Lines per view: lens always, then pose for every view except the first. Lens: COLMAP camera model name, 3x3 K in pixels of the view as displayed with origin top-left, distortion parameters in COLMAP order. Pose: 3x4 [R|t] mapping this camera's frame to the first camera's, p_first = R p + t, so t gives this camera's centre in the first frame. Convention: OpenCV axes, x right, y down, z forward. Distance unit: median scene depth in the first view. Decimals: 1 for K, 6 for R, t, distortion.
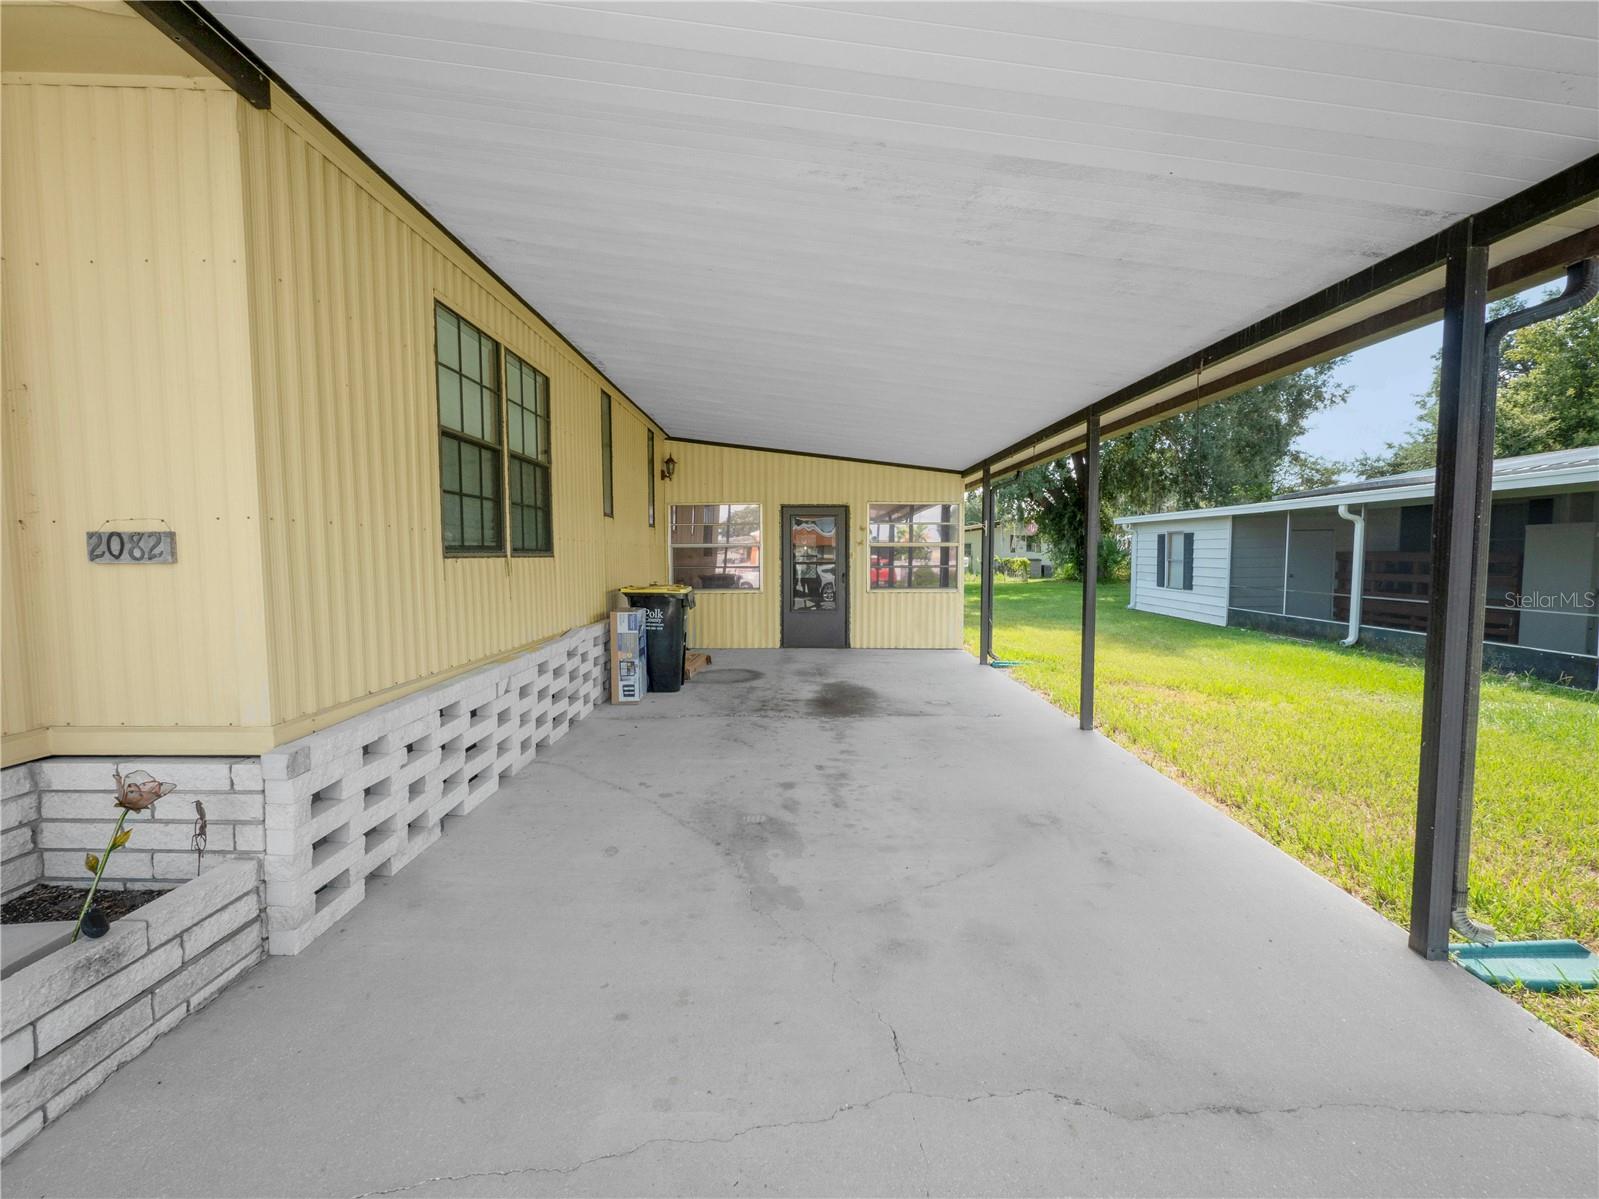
lens RADIAL K [[671.6, 0, 793.5], [0, 671.6, 597.2], [0, 0, 1]] dist [-0.008404, 0.001903]
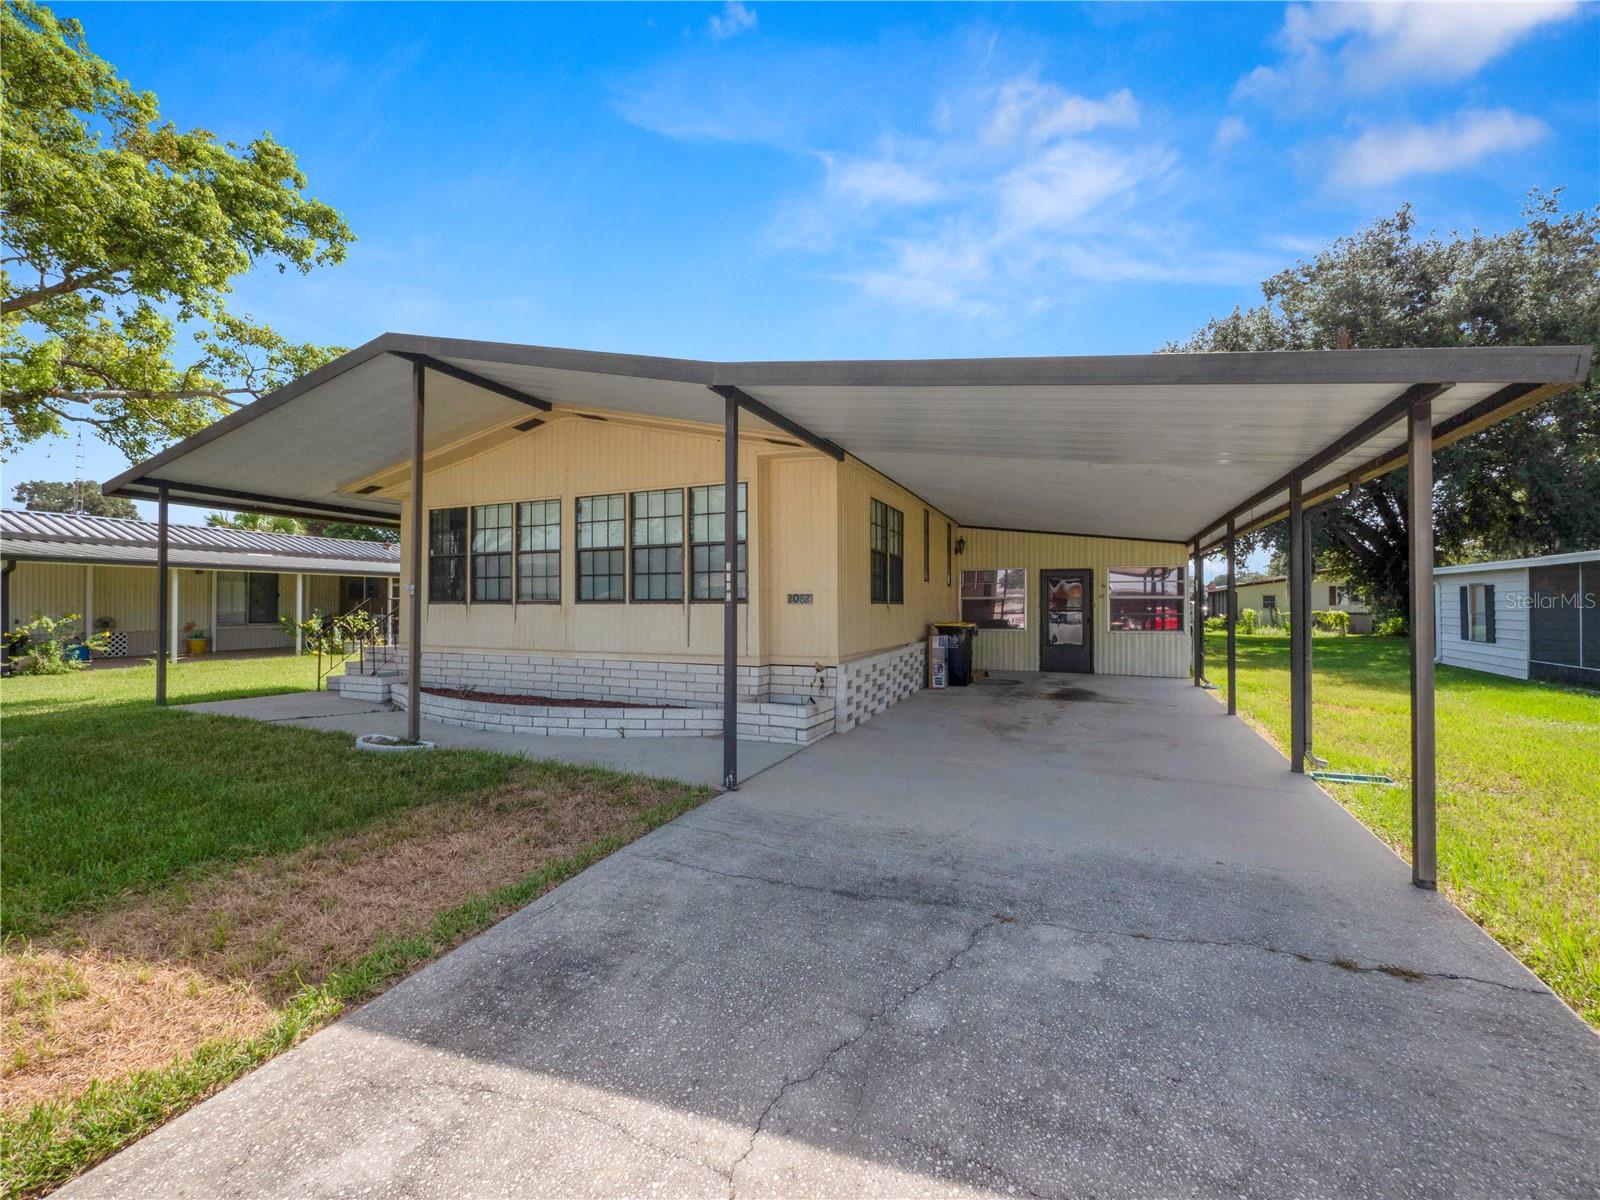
lens RADIAL K [[672.0, 0, 794.0], [0, 672.0, 597.7], [0, 0, 1]] dist [-0.008404, 0.001903]
pose [[0.918068, 0.000017, -0.396422, 0.133247], [-0.030292, 0.997079, -0.070108, 0.074281], [0.395263, 0.076372, 0.915388, -1.000964]]
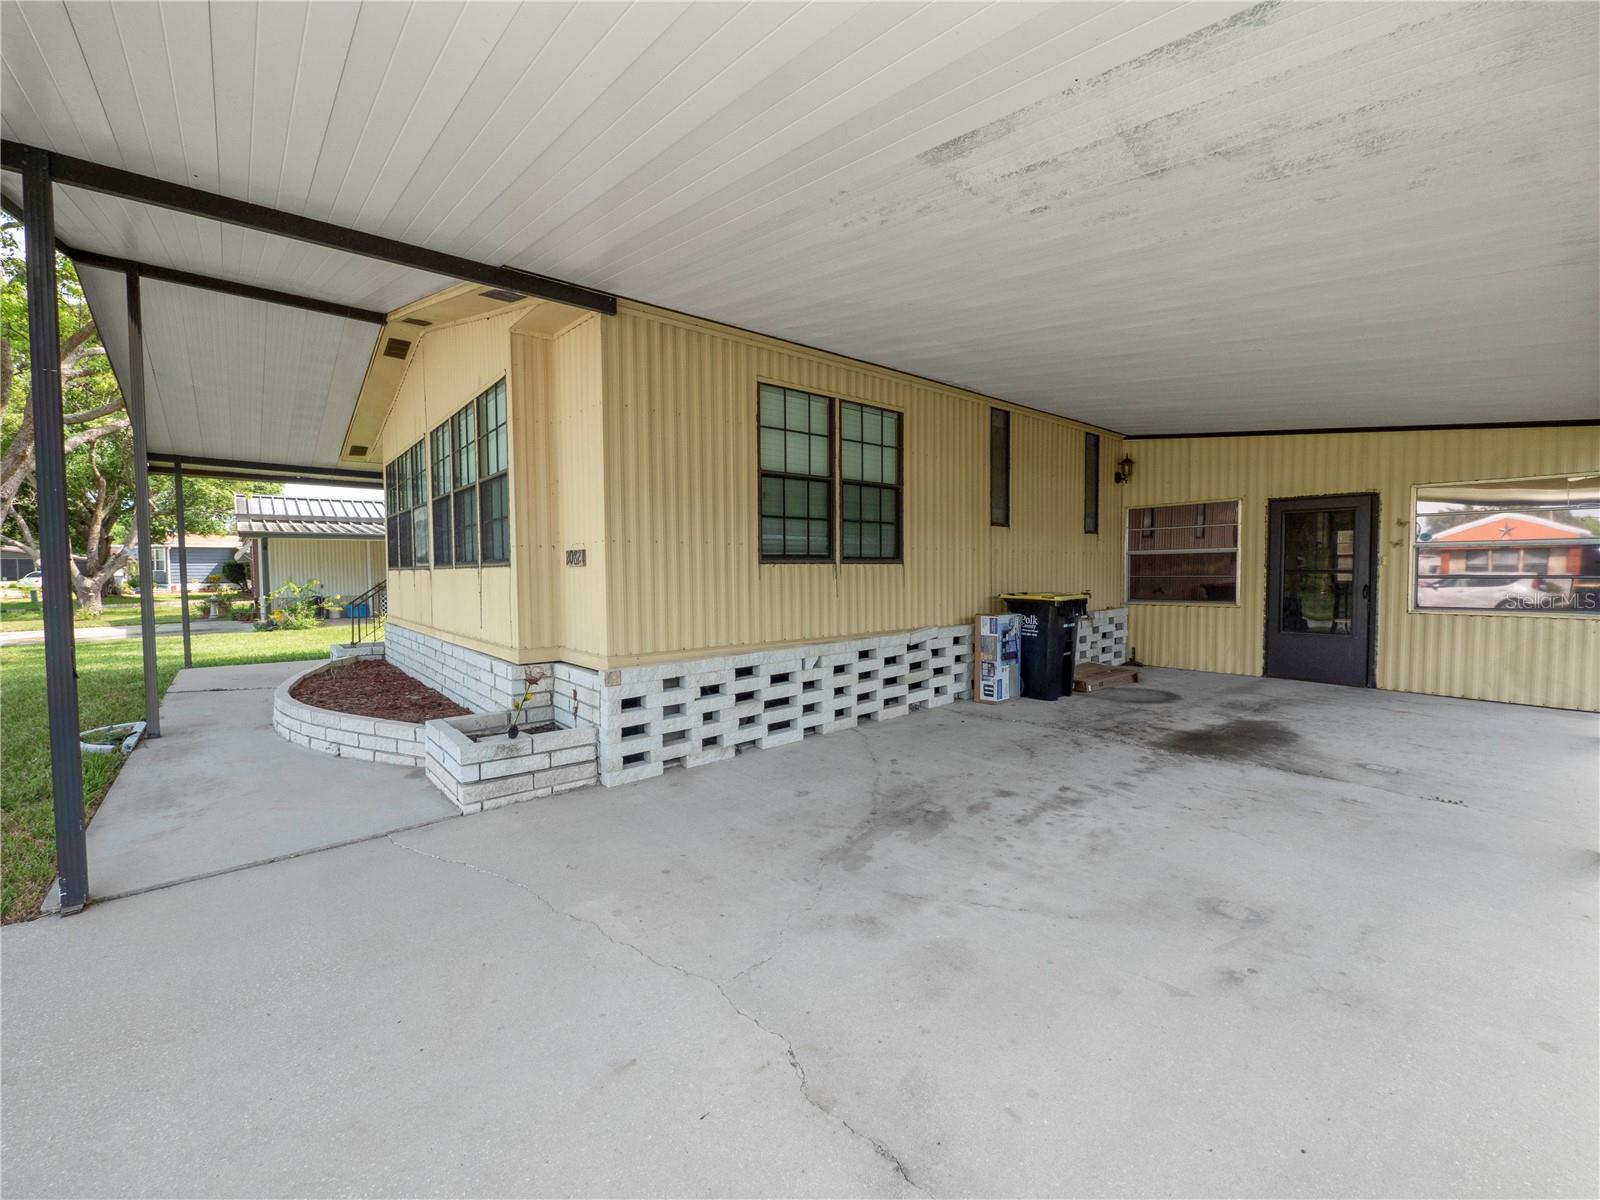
lens RADIAL K [[674.5, 0, 801.8], [0, 674.5, 598.9], [0, 0, 1]] dist [-0.007809, 0.000394]
pose [[0.647232, 0.031733, -0.761632, 0.481943], [-0.042567, 0.999079, 0.005453, 0.003344], [0.761104, 0.028891, 0.647986, 0.115329]]
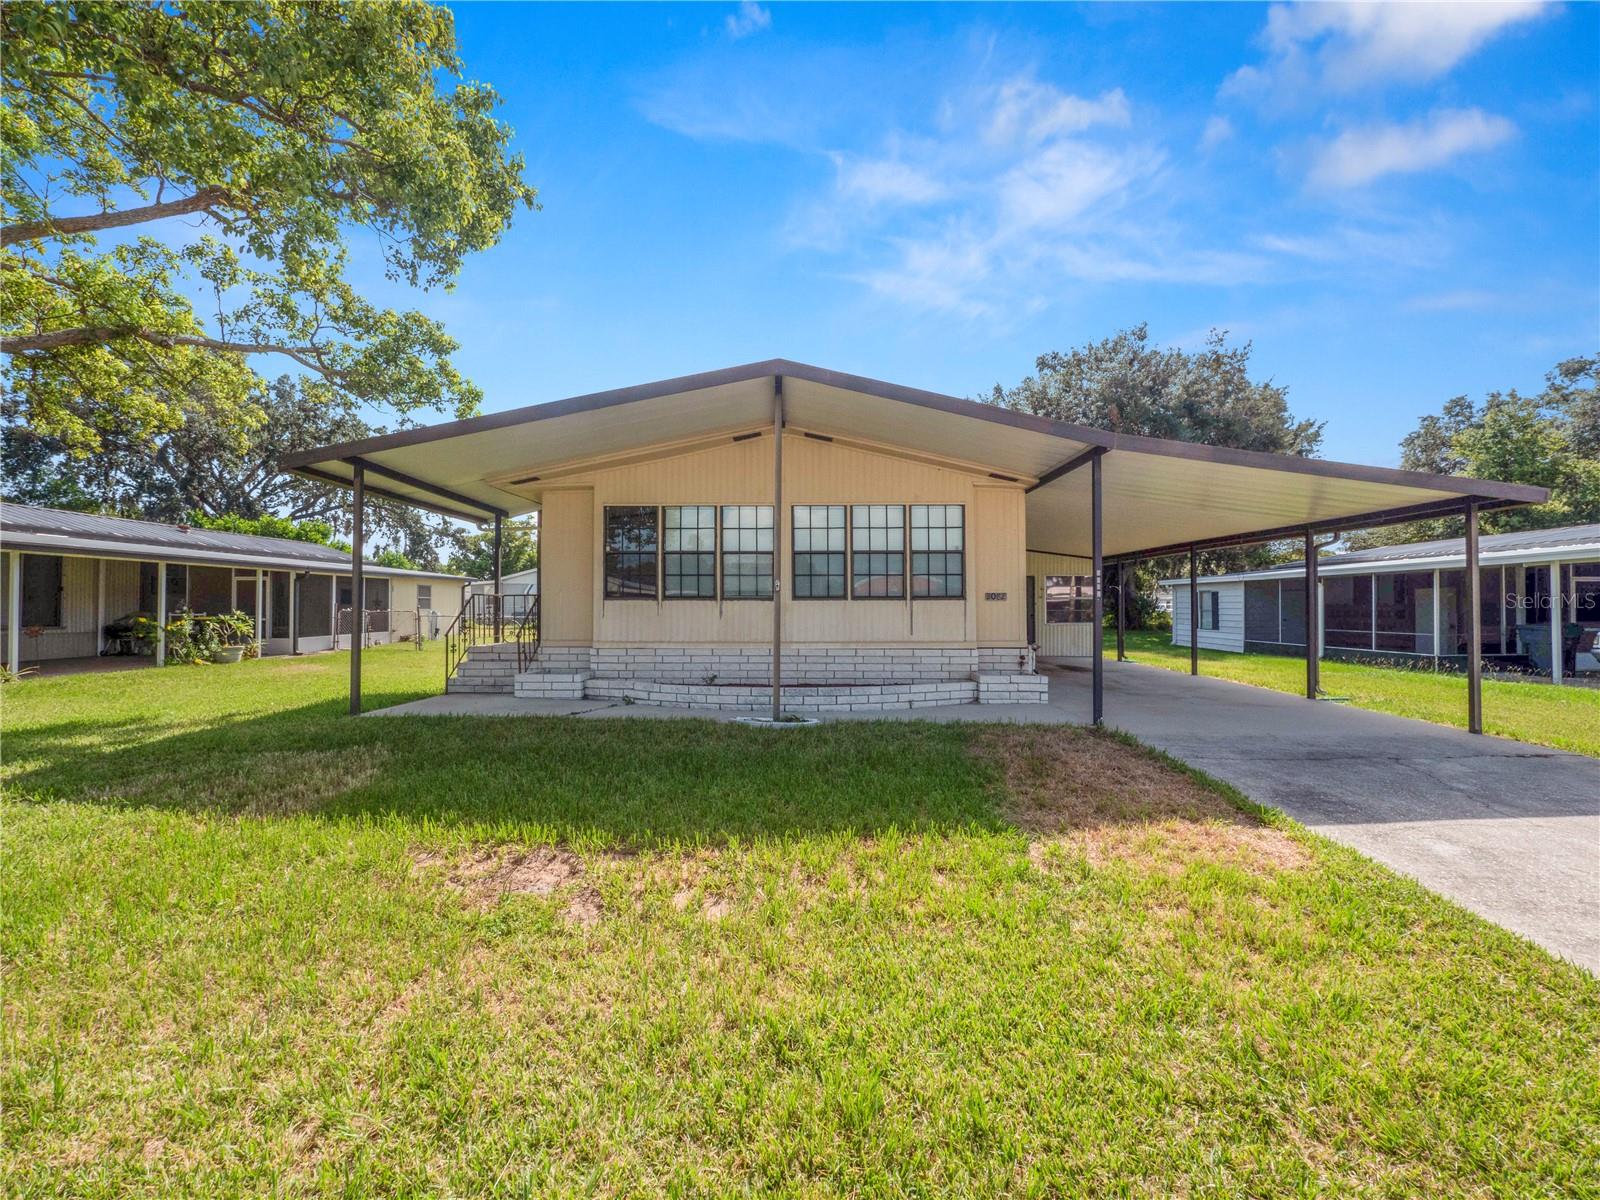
lens RADIAL K [[672.0, 0, 794.0], [0, 672.0, 597.7], [0, 0, 1]] dist [-0.008404, 0.001903]
pose [[0.999979, 0.005788, -0.002833, -1.140428], [-0.005995, 0.996802, -0.079680, 0.138738], [0.002363, 0.079696, 0.996816, -1.623595]]
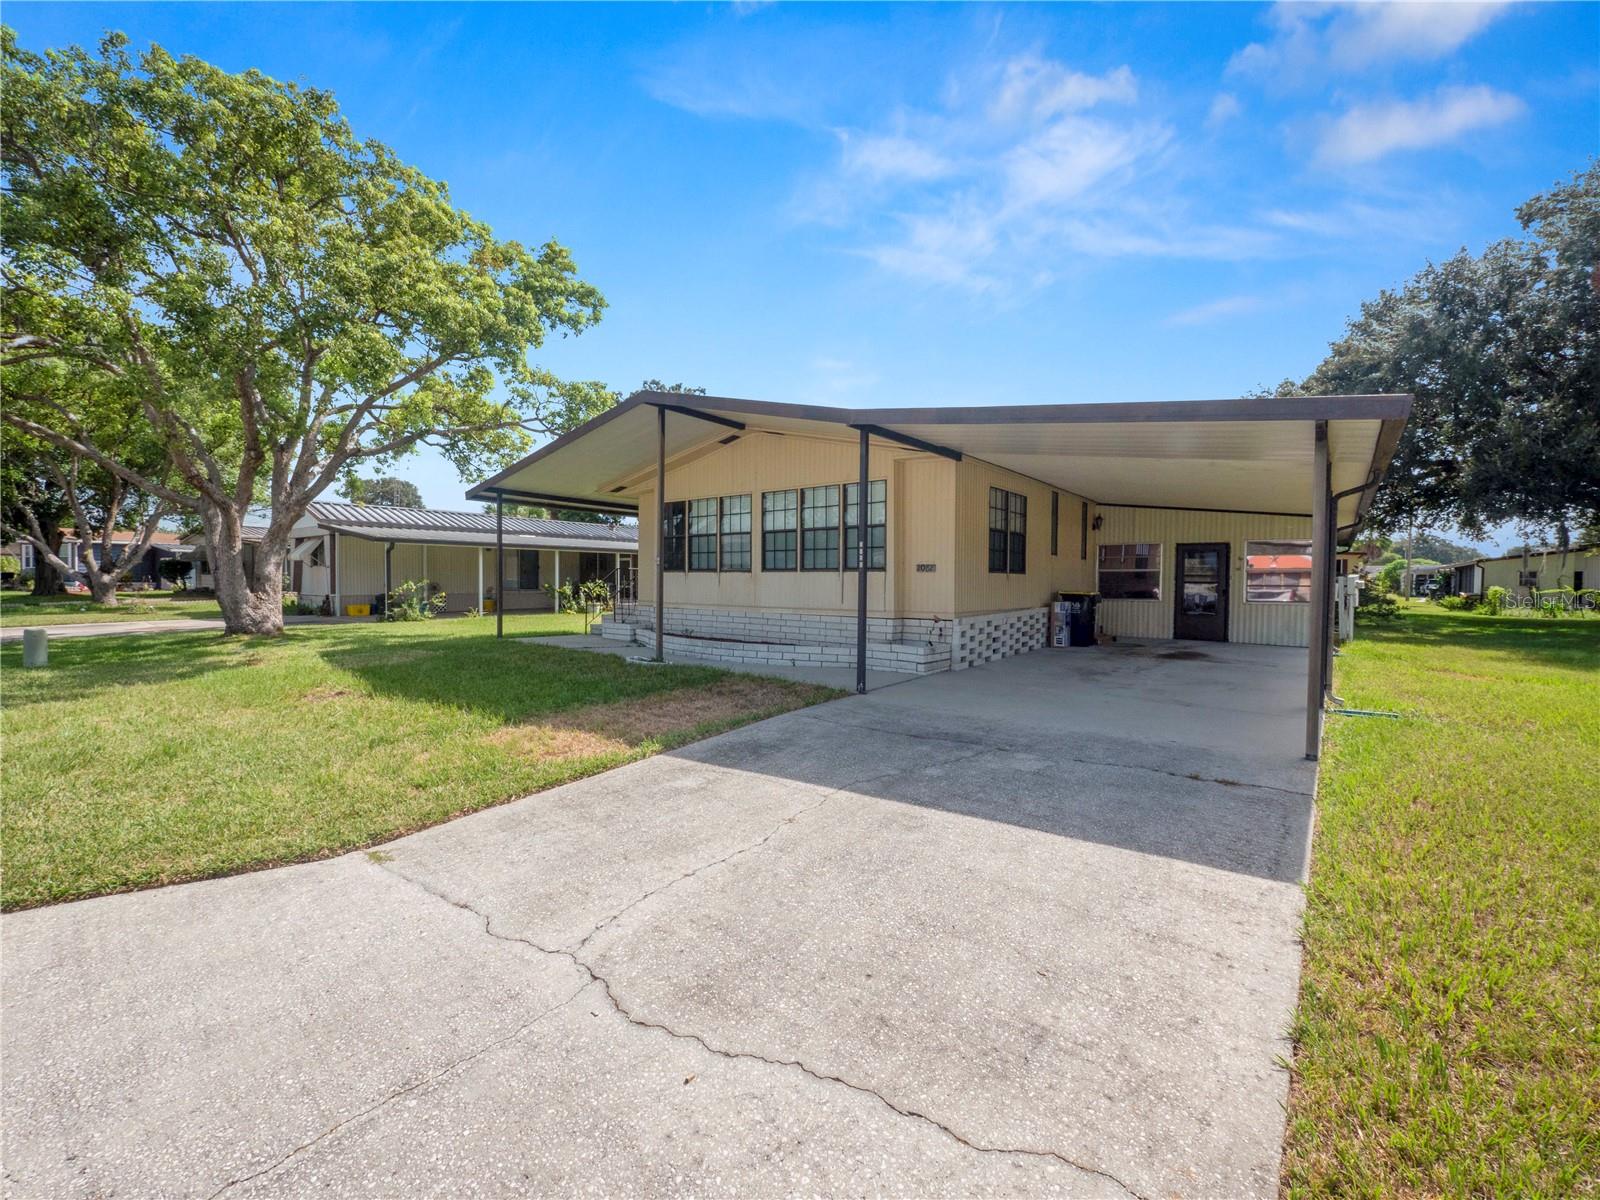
lens RADIAL K [[672.0, 0, 794.0], [0, 672.0, 597.7], [0, 0, 1]] dist [-0.008404, 0.001903]
pose [[0.783817, 0.026643, -0.620420, 0.498022], [-0.051709, 0.998410, -0.022453, 0.125762], [0.618835, 0.049680, 0.783948, -1.428810]]
